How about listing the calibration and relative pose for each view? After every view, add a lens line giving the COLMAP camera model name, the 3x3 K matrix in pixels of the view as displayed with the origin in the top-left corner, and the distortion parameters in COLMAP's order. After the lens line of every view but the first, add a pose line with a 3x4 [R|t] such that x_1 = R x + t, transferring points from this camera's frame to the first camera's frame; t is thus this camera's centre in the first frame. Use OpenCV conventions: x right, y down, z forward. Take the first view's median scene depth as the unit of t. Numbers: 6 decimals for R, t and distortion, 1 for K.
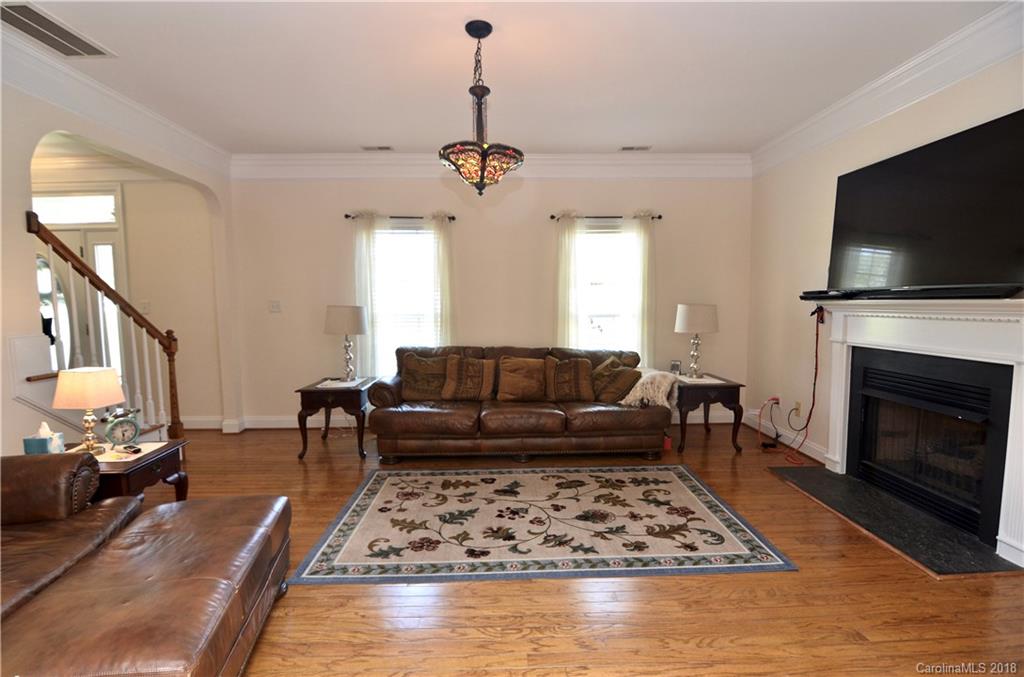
lens RADIAL K [[504.9, 0, 512.0], [0, 504.9, 338.5], [0, 0, 1]] dist [-0.016224, -0.001568]
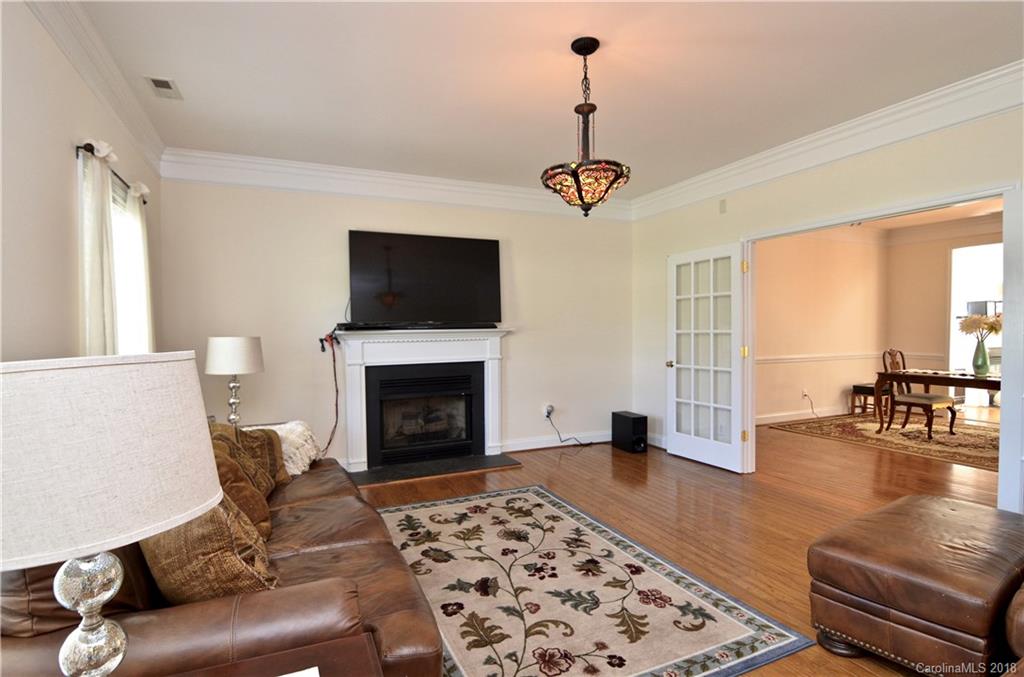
lens RADIAL K [[537.8, 0, 512.0], [0, 537.8, 338.5], [0, 0, 1]] dist [-0.012973, -0.000582]
pose [[-0.417450, -0.010737, 0.908637, -0.870514], [0.076622, 0.995953, 0.046970, -0.110643], [-0.905464, 0.089229, -0.414938, 1.476760]]
